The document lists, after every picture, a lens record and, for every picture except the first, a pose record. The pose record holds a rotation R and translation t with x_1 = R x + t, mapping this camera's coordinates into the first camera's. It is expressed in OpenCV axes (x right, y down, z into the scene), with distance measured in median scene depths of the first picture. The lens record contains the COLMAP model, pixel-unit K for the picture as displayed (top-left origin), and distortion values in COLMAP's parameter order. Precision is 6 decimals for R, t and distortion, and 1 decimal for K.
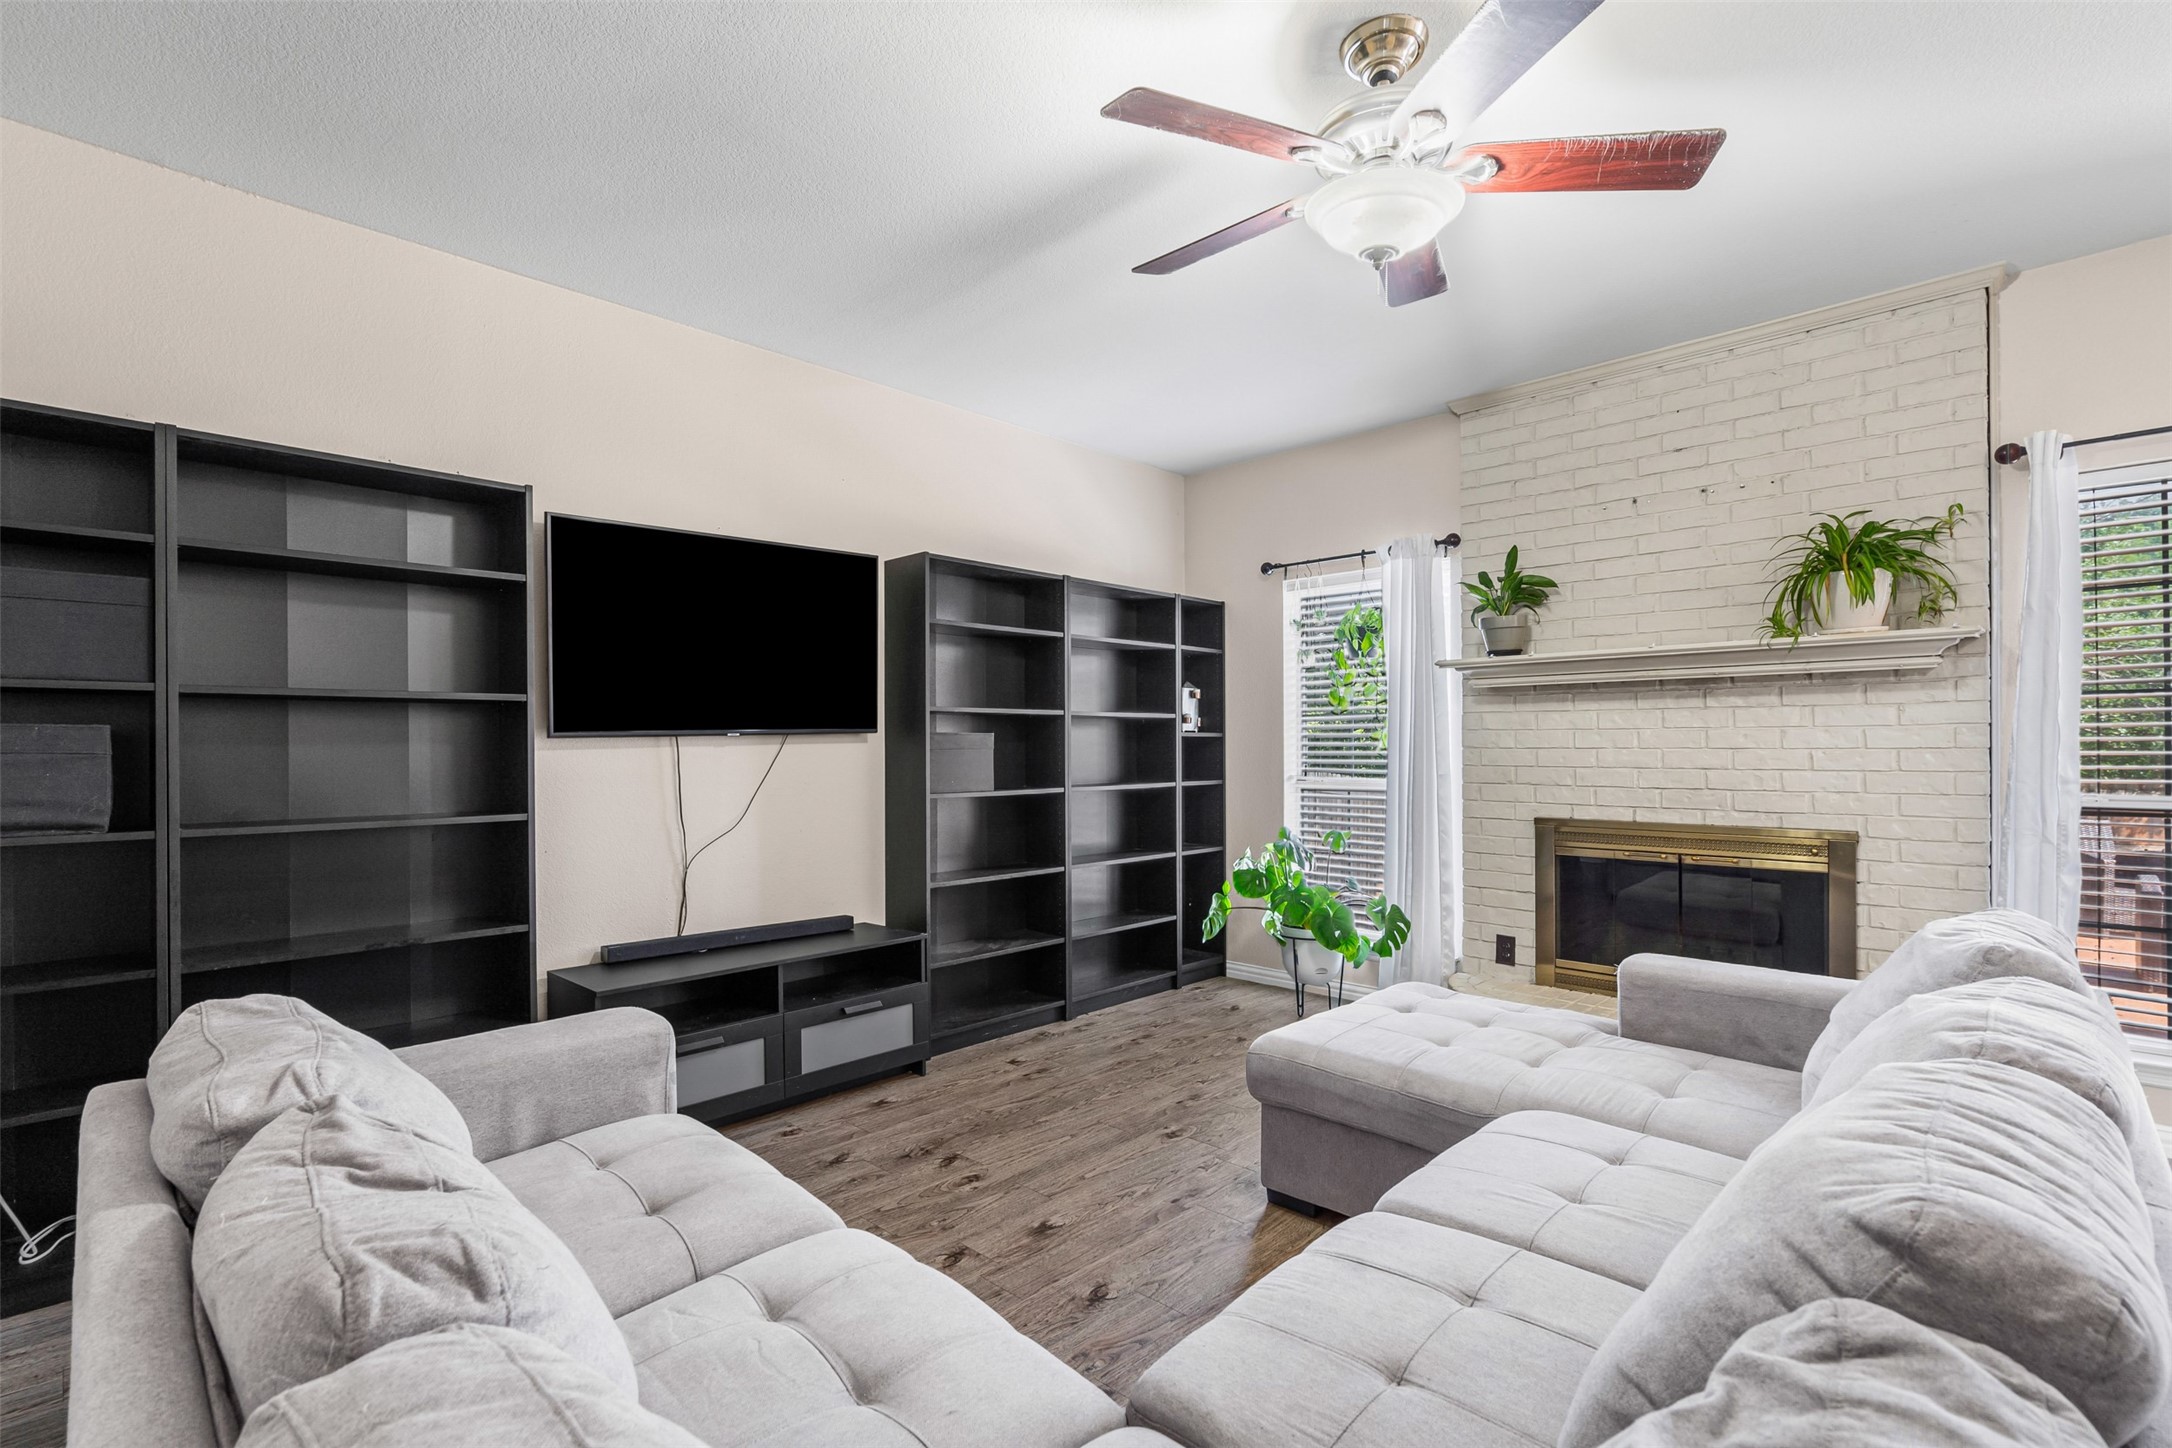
lens RADIAL K [[1002.1, 0, 1066.4], [0, 1002.1, 741.0], [0, 0, 1]] dist [0.002528, 0.000525]
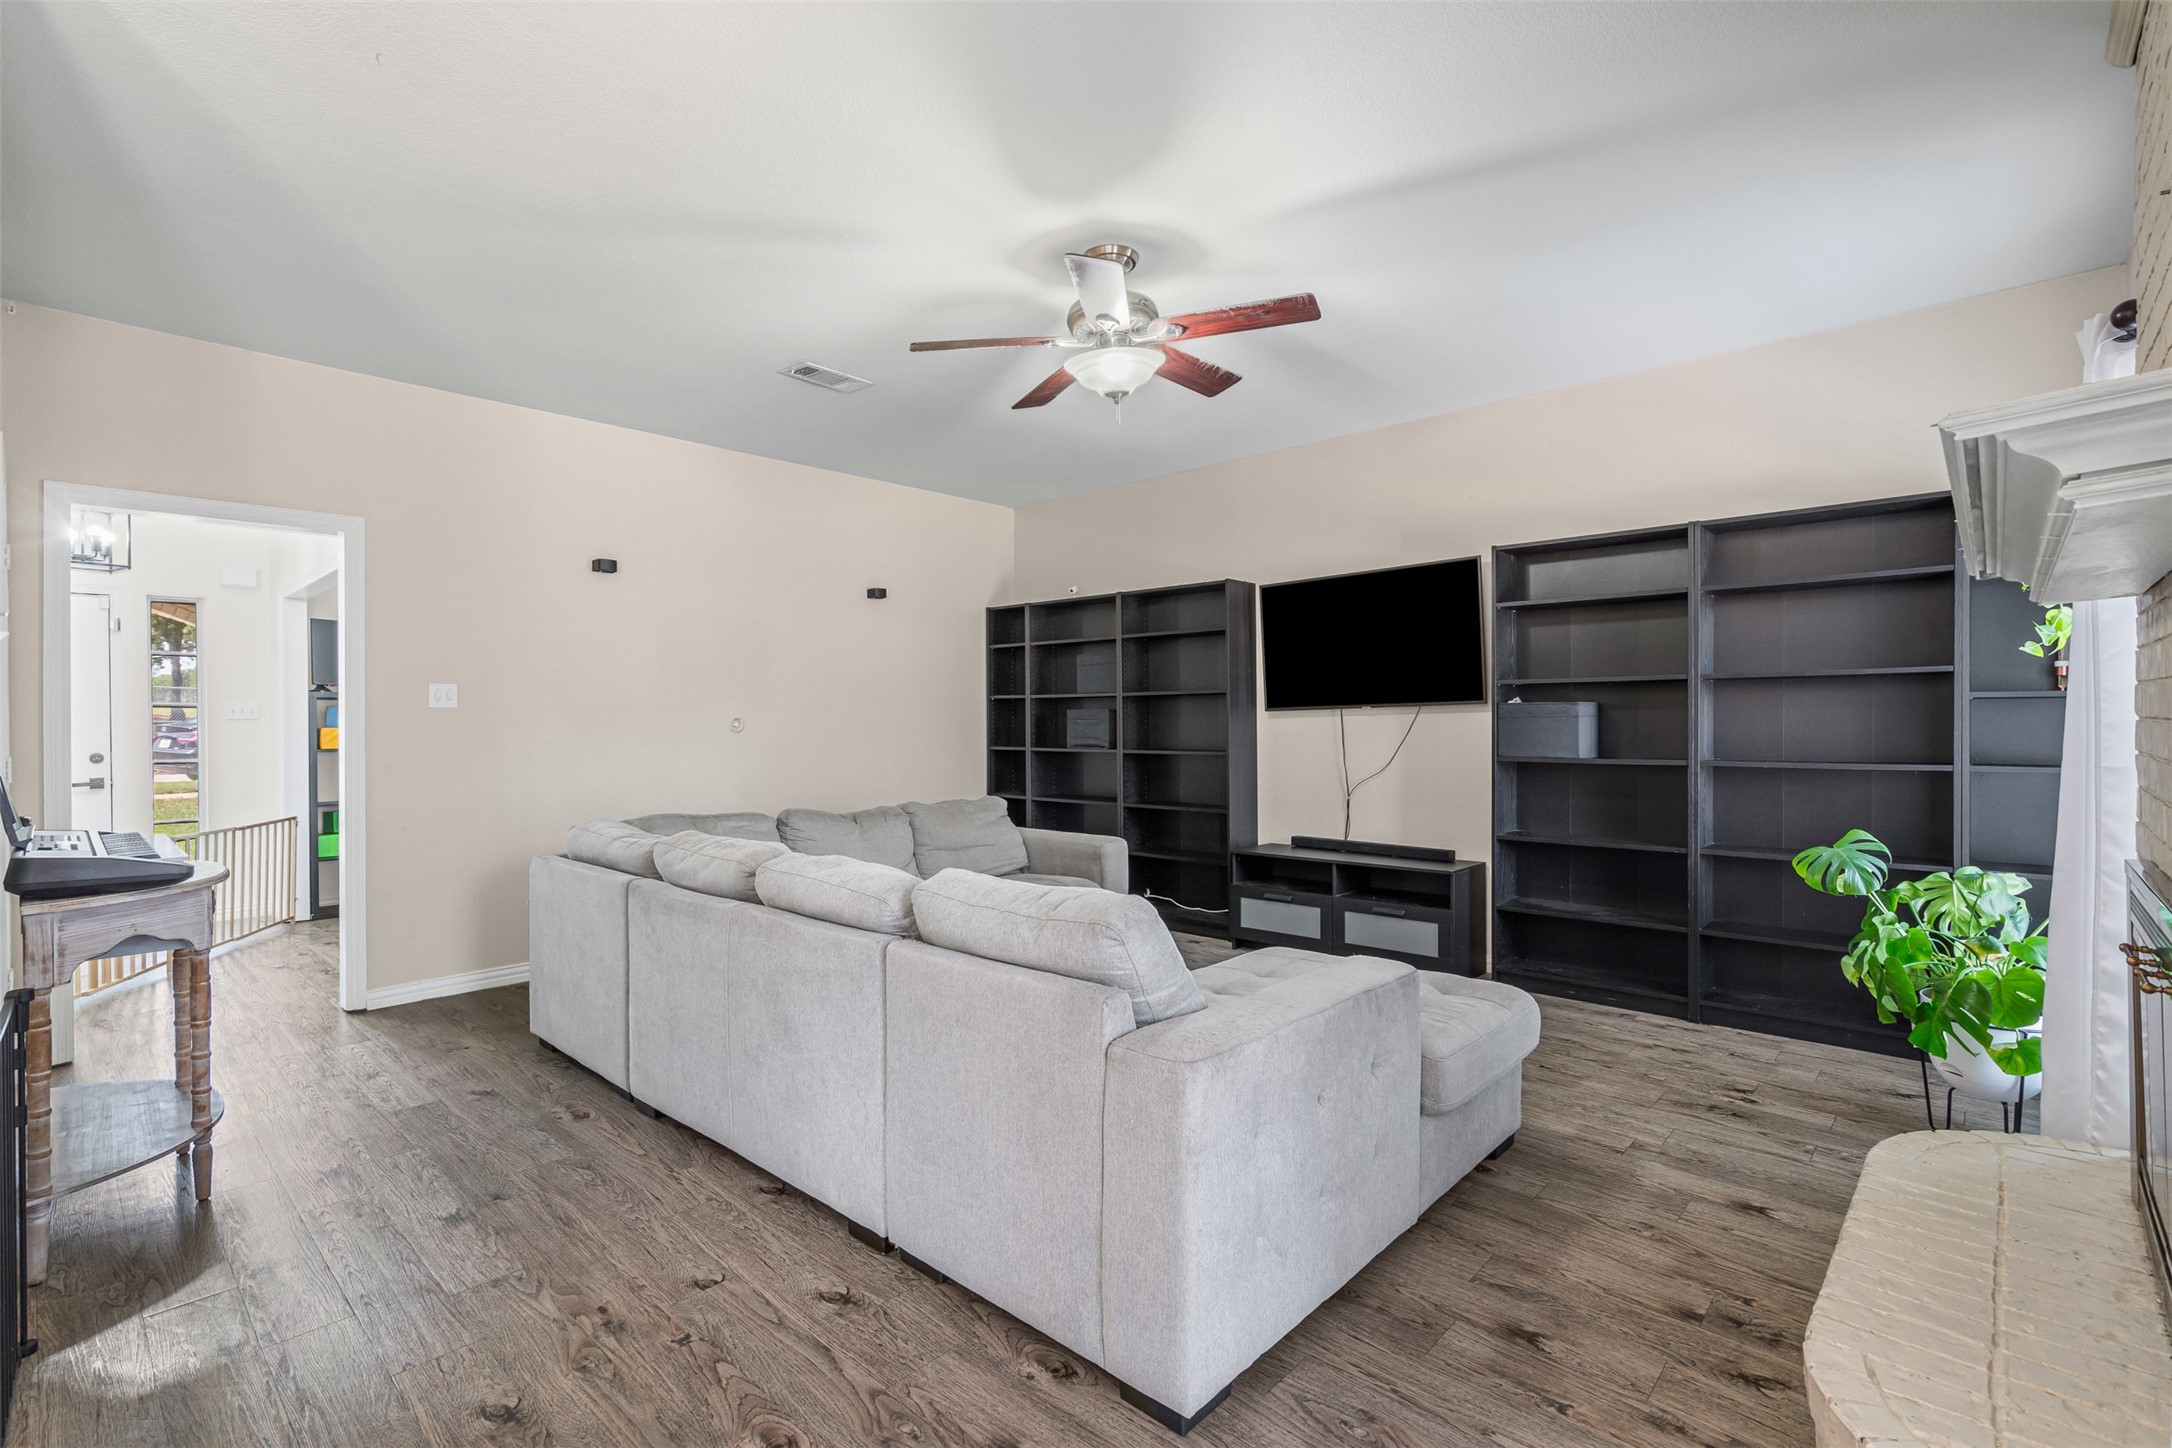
lens RADIAL K [[991.2, 0, 1076.6], [0, 991.2, 721.0], [0, 0, 1]] dist [-0.001369, -0.000314]
pose [[0.023461, 0.005781, -0.999708, 0.952571], [0.013242, 0.999894, 0.006093, -0.000587], [0.999637, -0.013381, 0.023382, 0.482143]]
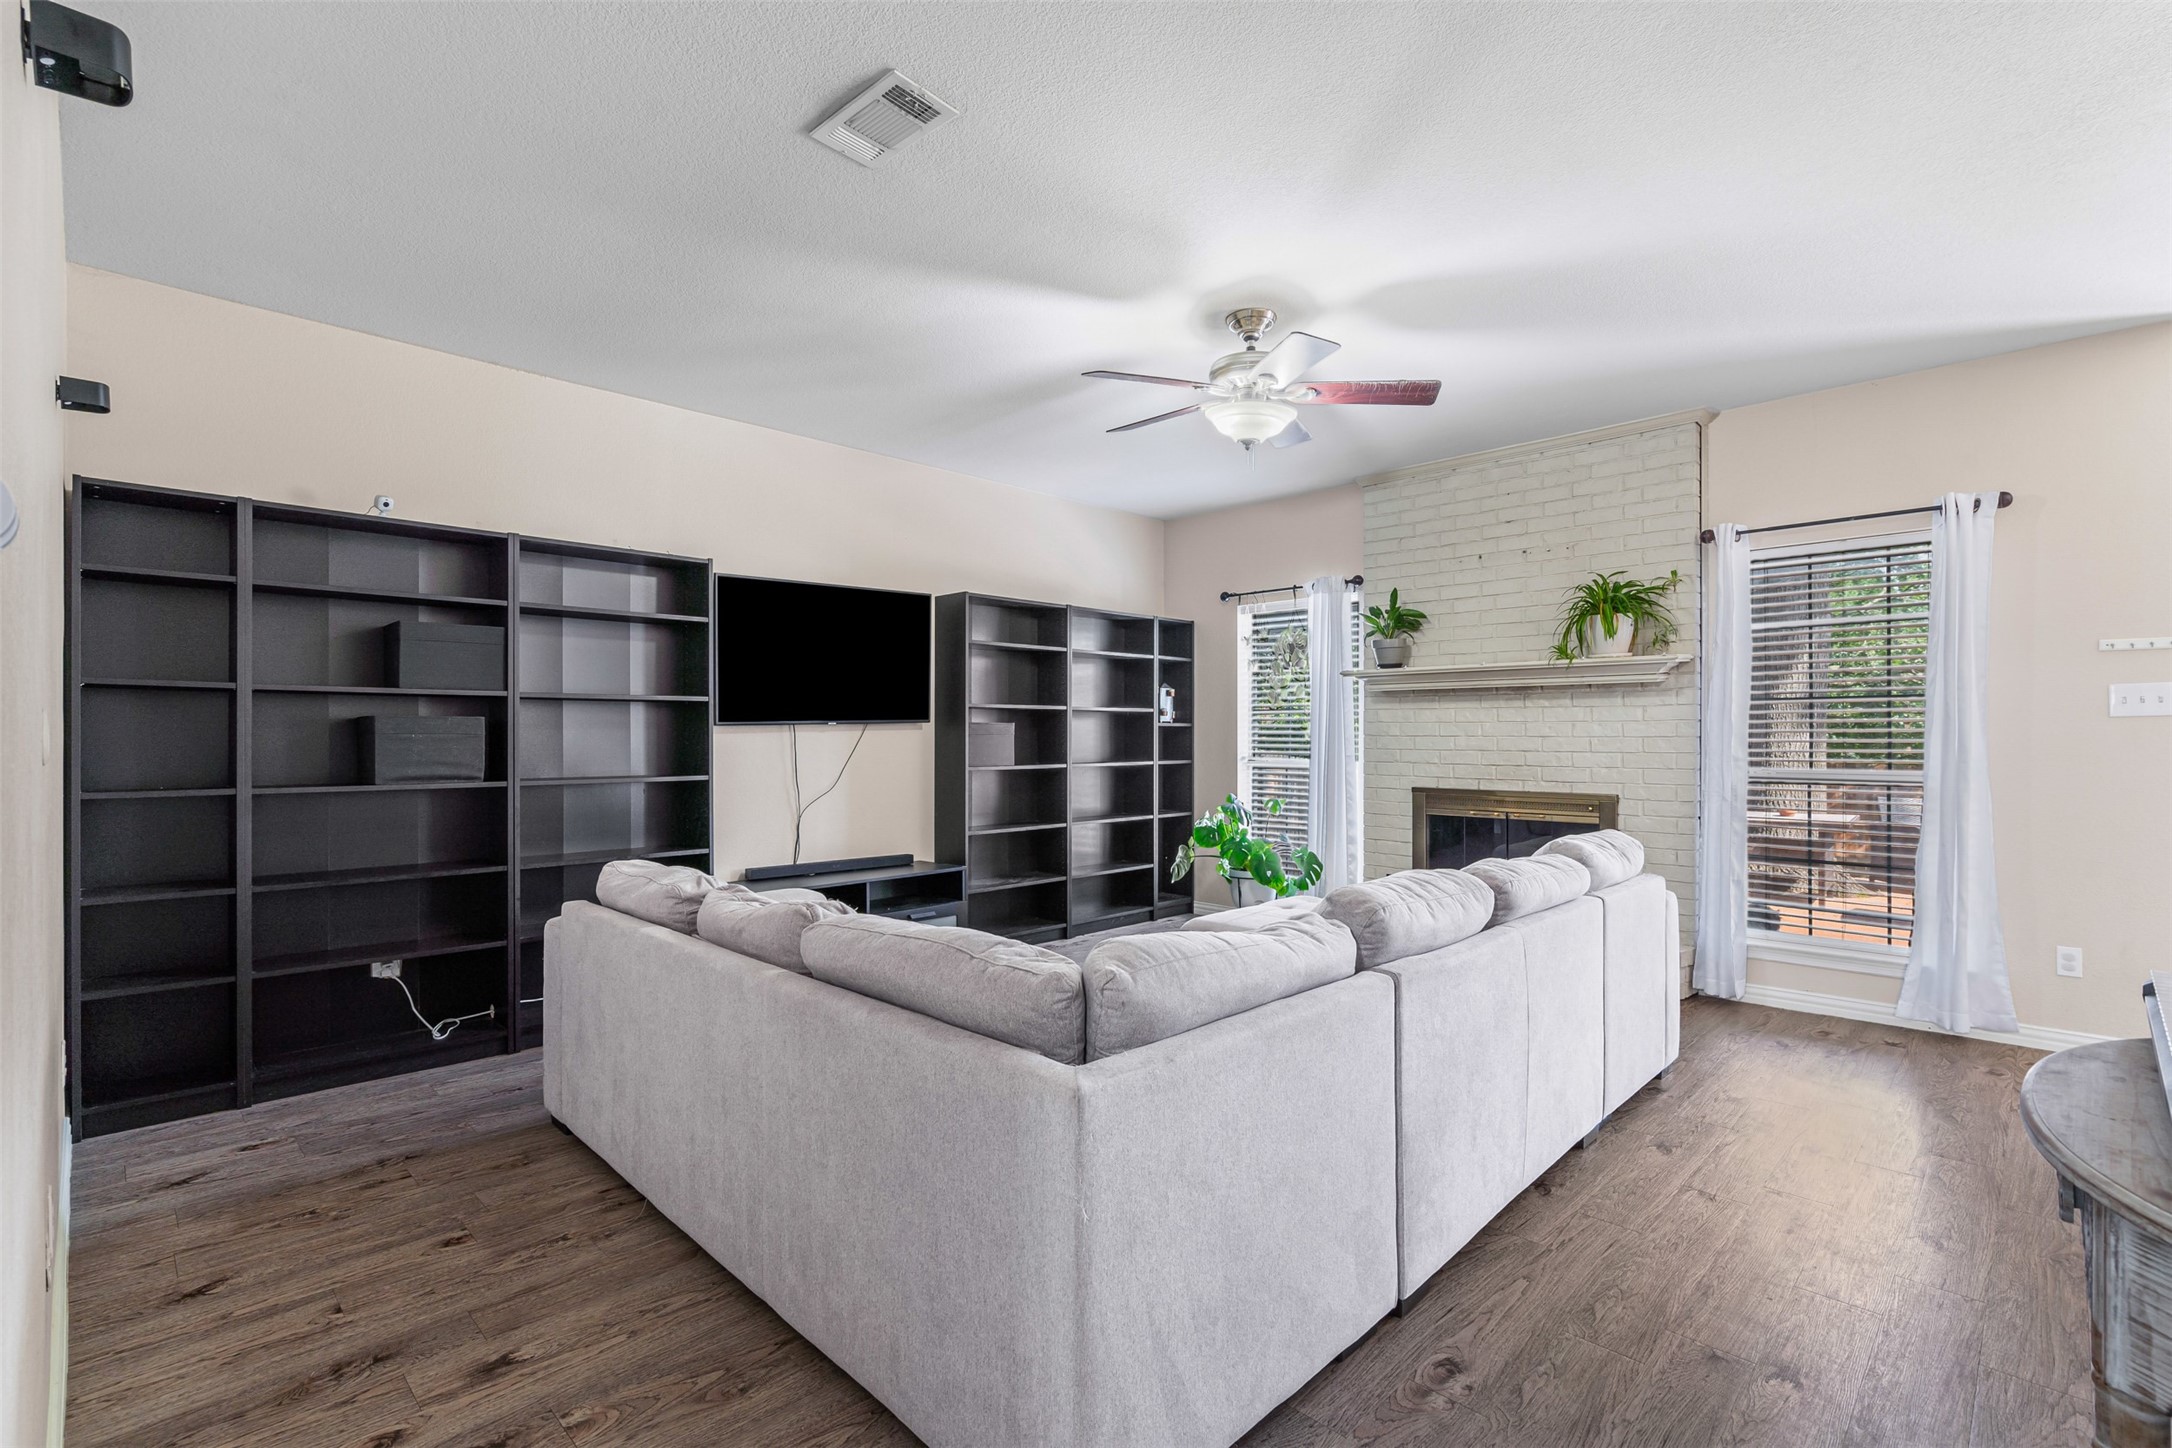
lens RADIAL K [[989.0, 0, 1073.8], [0, 989.0, 730.5], [0, 0, 1]] dist [-0.004584, -0.000629]
pose [[0.999978, 0.004695, -0.004683, 0.014653], [-0.004688, 0.999988, 0.001394, -0.000090], [0.004690, -0.001372, 0.999988, -0.346892]]
